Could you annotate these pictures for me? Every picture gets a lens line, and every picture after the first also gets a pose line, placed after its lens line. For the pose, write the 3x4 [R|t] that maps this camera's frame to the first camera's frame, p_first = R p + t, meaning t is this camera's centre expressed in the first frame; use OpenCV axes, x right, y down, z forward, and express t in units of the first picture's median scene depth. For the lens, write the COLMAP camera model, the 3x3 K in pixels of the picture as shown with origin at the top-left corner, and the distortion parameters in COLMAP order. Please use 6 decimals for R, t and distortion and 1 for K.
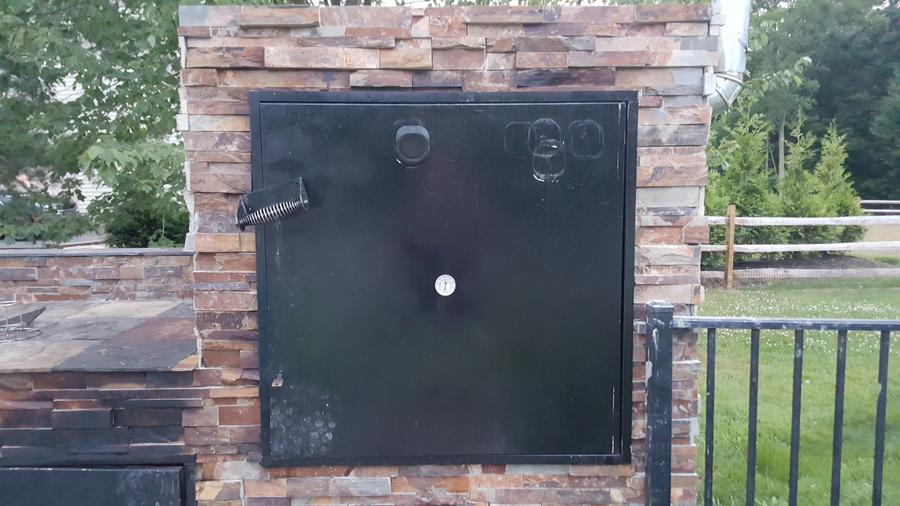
lens RADIAL K [[667.9, 0, 450.4], [0, 667.9, 249.3], [0, 0, 1]] dist [0.111659, -0.165069]
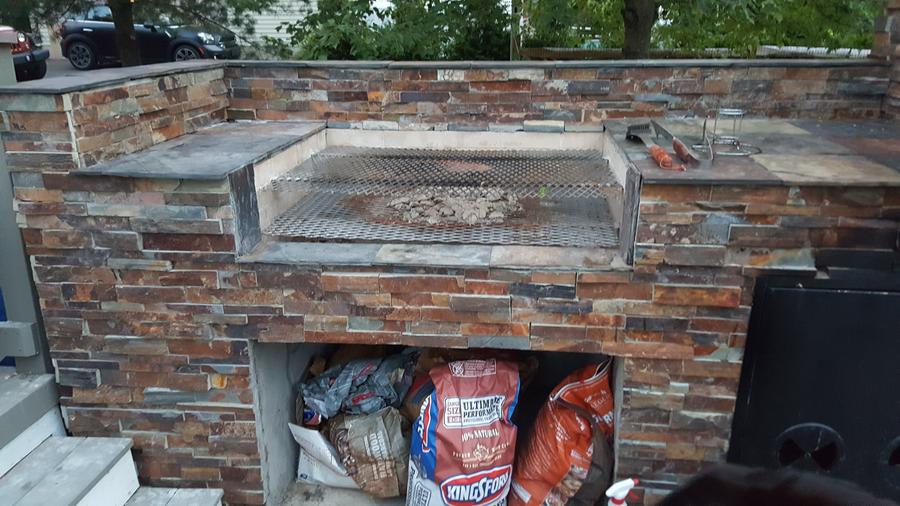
lens RADIAL K [[667.9, 0, 450.4], [0, 667.9, 249.3], [0, 0, 1]] dist [0.111659, -0.165069]
pose [[0.994648, 0.038537, -0.095871, -1.088469], [-0.015966, 0.974024, 0.225880, 0.070439], [0.102085, -0.223141, 0.969426, 0.075447]]
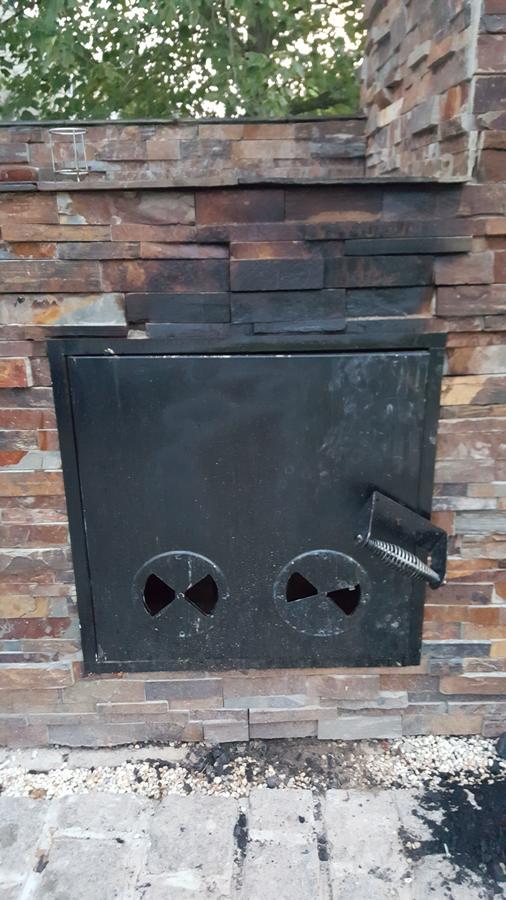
lens RADIAL K [[667.9, 0, 253.0], [0, 667.9, 450.0], [0, 0, 1]] dist [0.111659, -0.165069]
pose [[0.999948, -0.010128, -0.001349, -0.567141], [0.010170, 0.973867, 0.226892, 0.267890], [-0.000984, -0.226894, 0.973919, 0.366297]]
